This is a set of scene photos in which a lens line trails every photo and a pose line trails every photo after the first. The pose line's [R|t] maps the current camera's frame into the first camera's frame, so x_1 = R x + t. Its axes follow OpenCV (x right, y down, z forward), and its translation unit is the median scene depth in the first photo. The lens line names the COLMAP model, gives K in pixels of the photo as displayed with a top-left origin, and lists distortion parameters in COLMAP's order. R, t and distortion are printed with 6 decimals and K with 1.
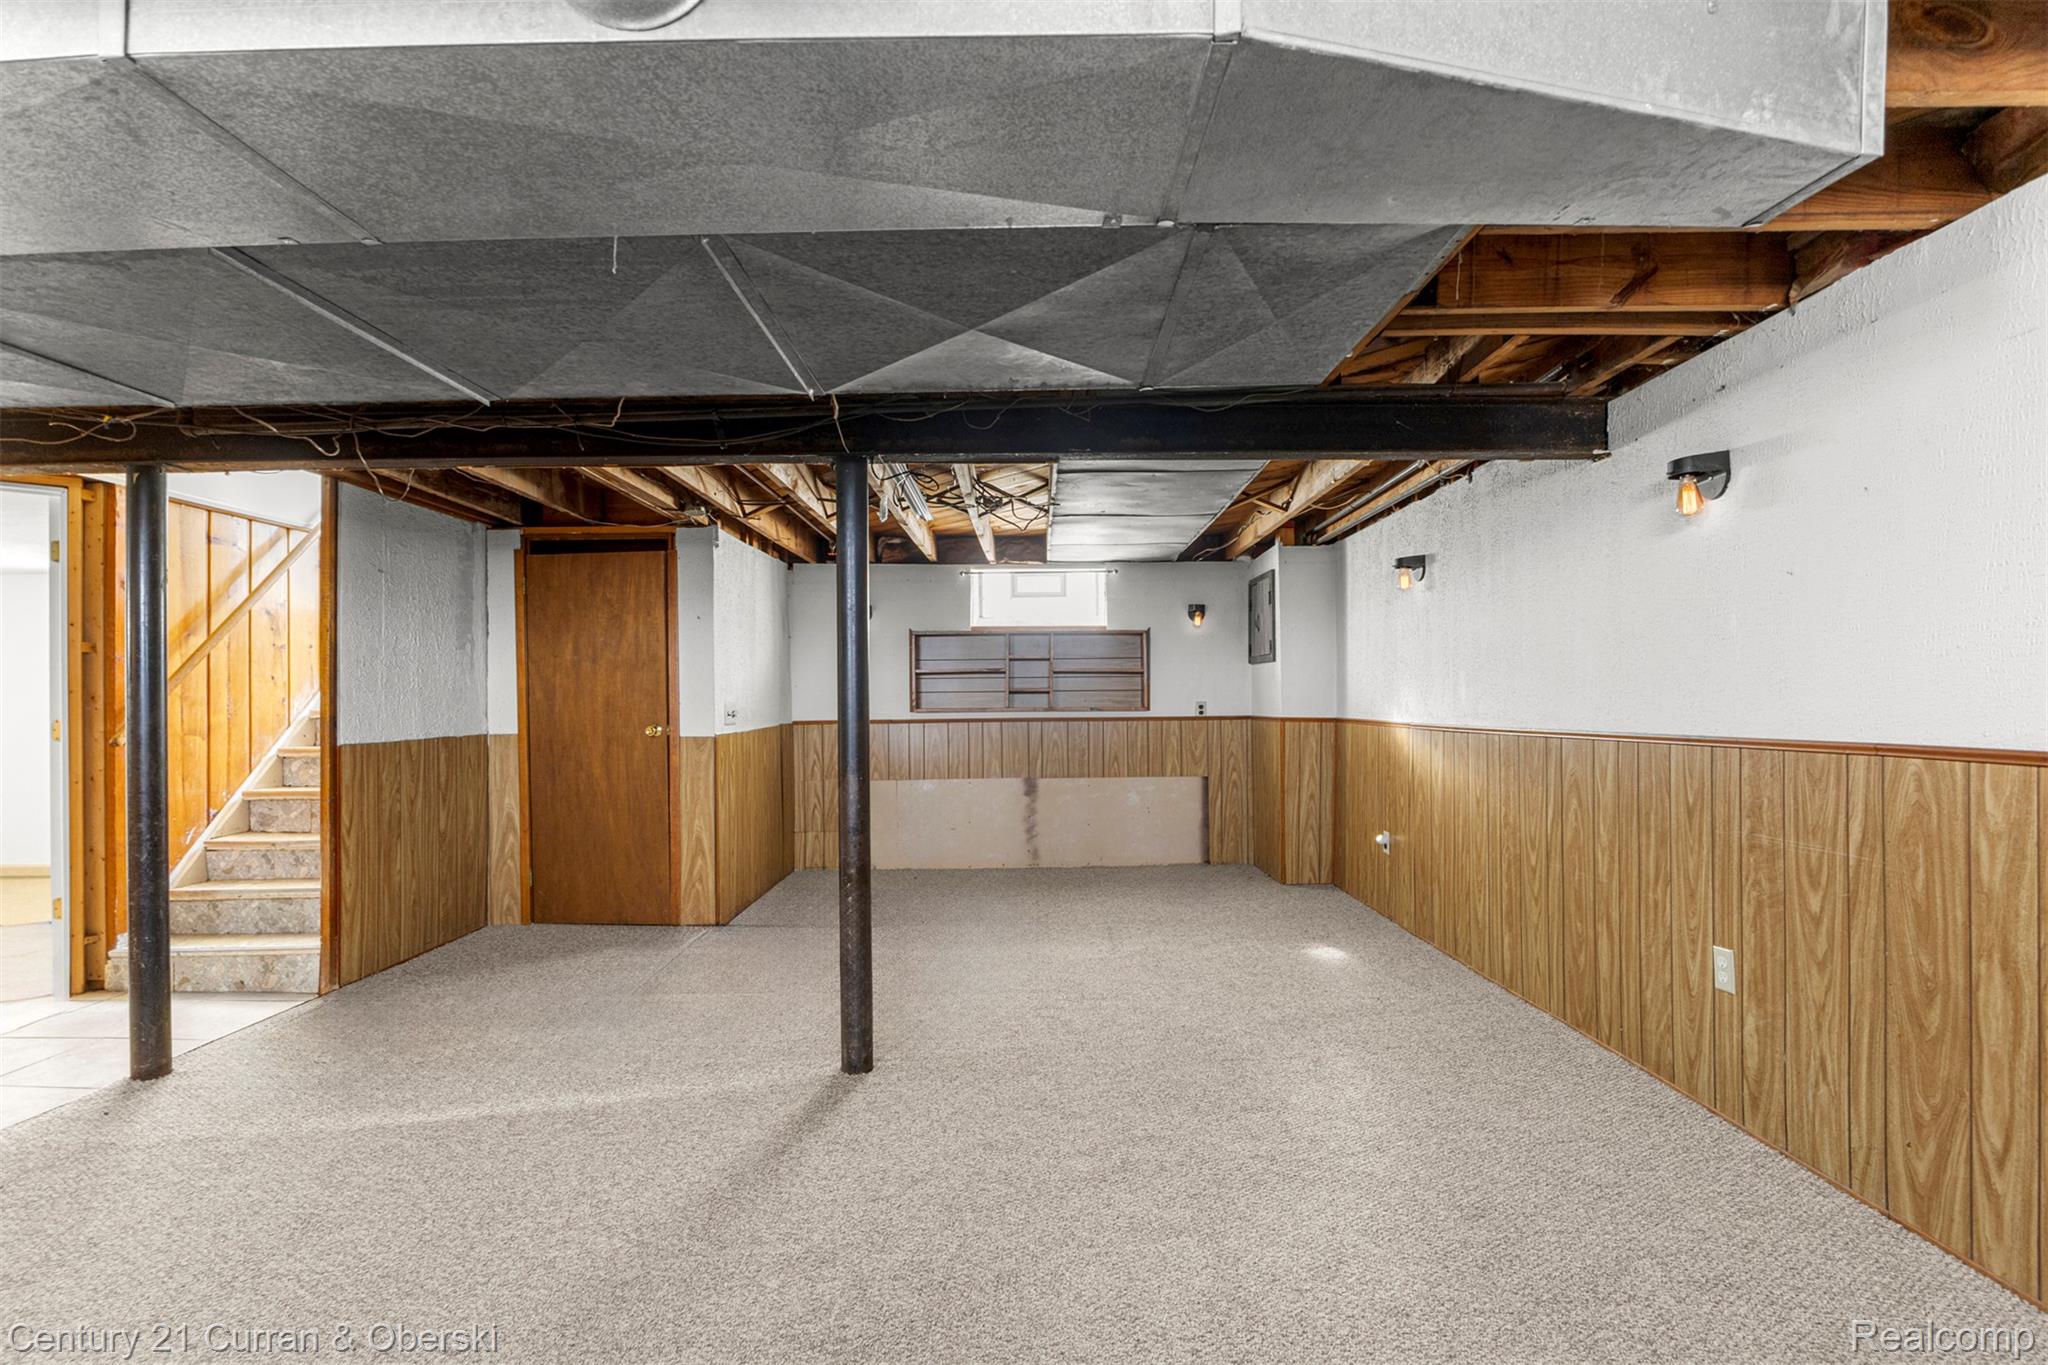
lens RADIAL K [[929.5, 0, 1036.1], [0, 929.5, 703.1], [0, 0, 1]] dist [-0.000819, -0.000349]
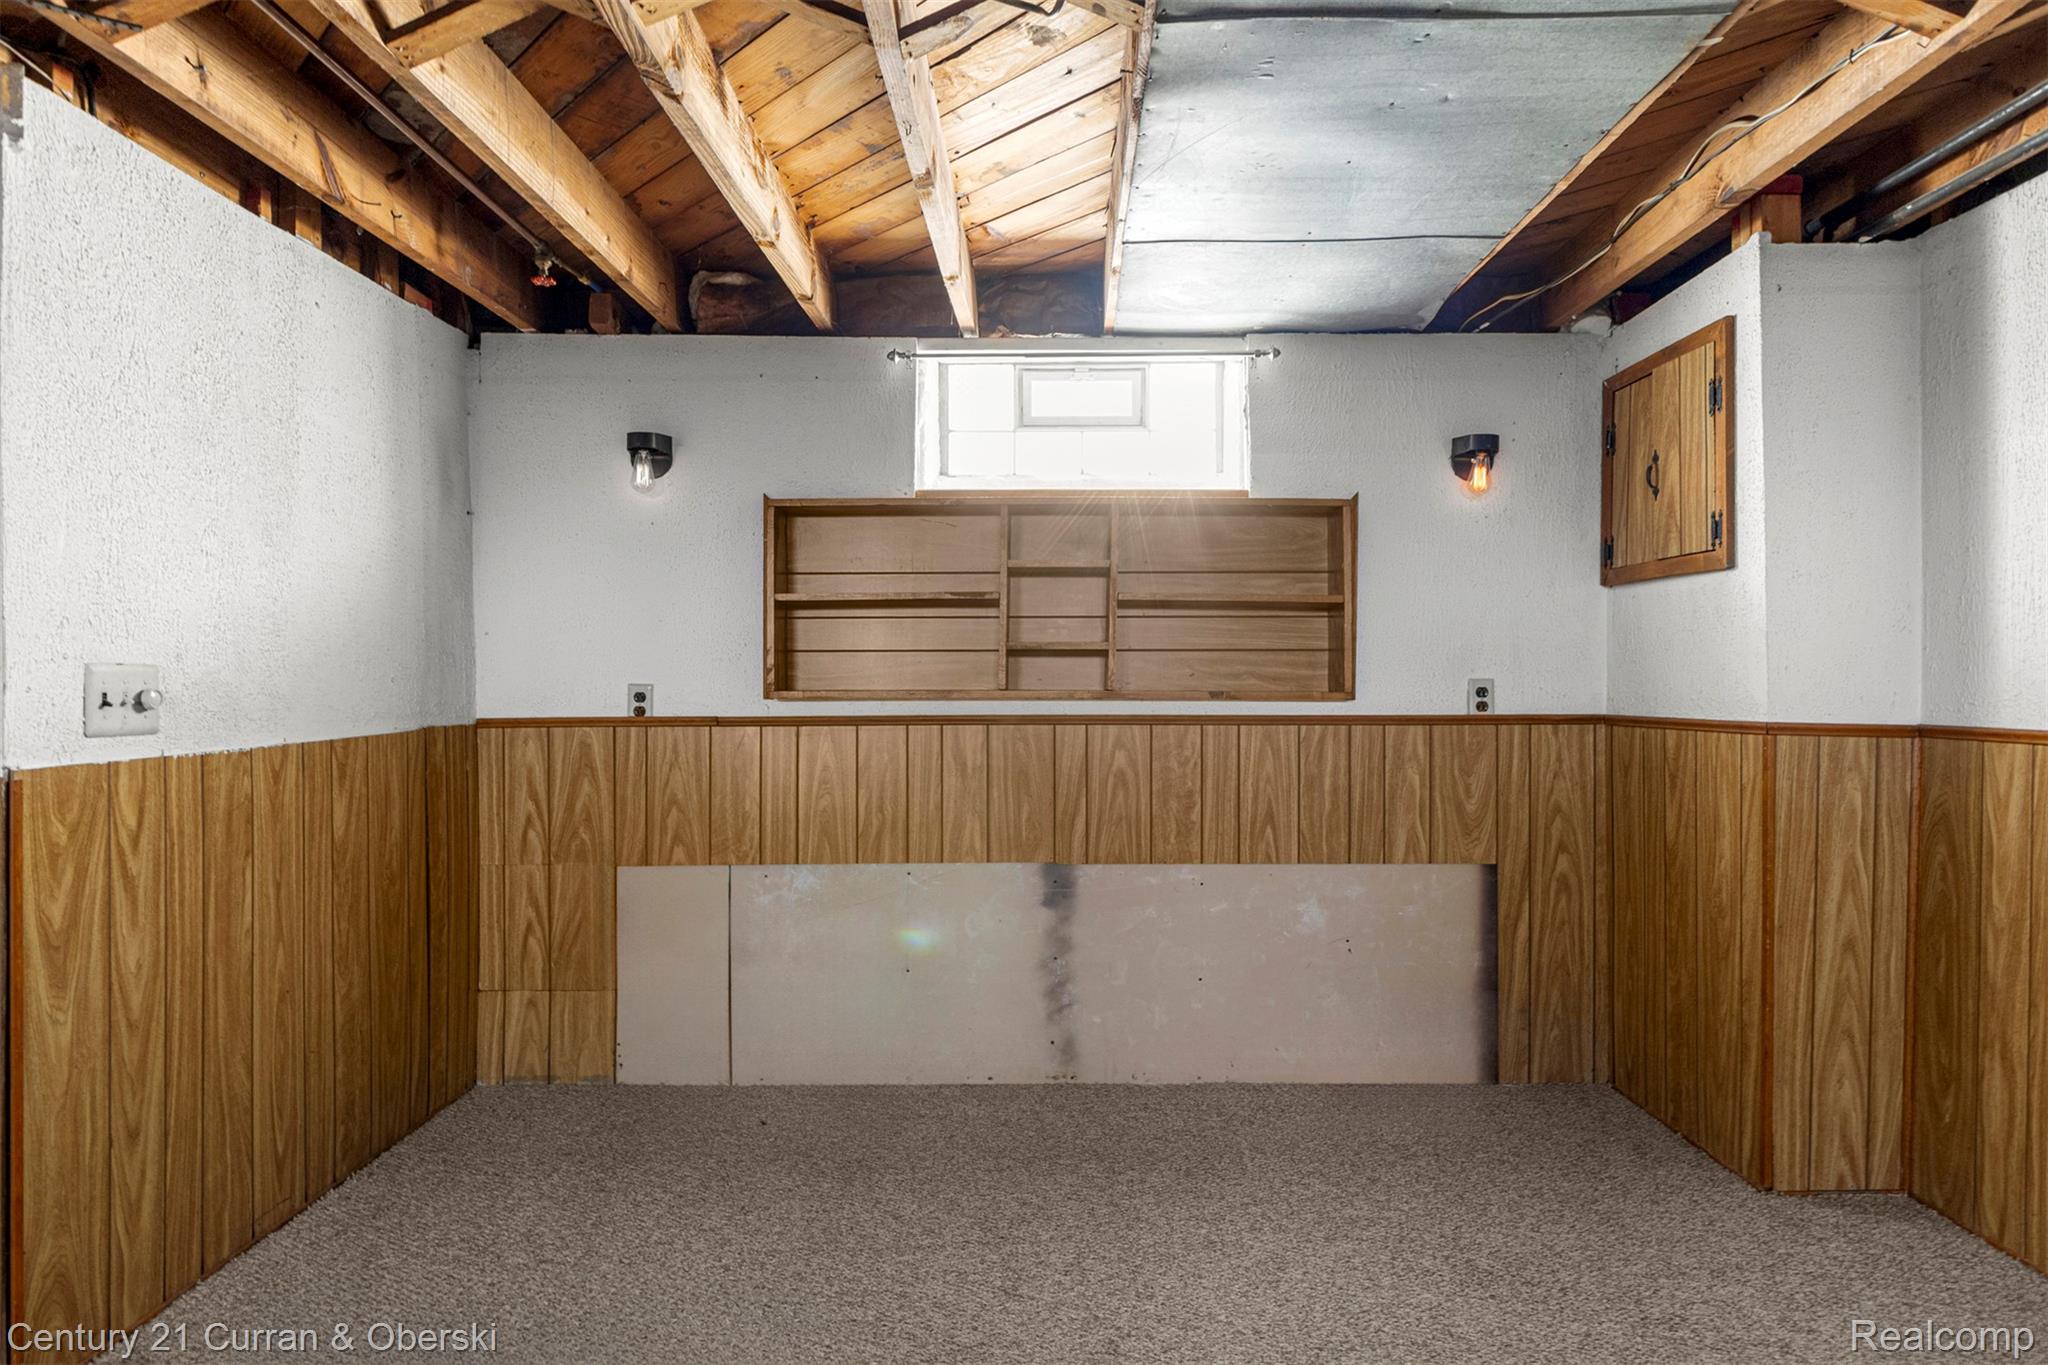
lens RADIAL K [[1213.0, 0, 1029.0], [0, 1213.0, 689.1], [0, 0, 1]] dist [0.007504, -0.000721]
pose [[0.999660, 0.009082, -0.024443, -0.008623], [-0.008997, 0.999953, 0.003591, 0.003706], [0.024475, -0.003370, 0.999695, 0.631810]]
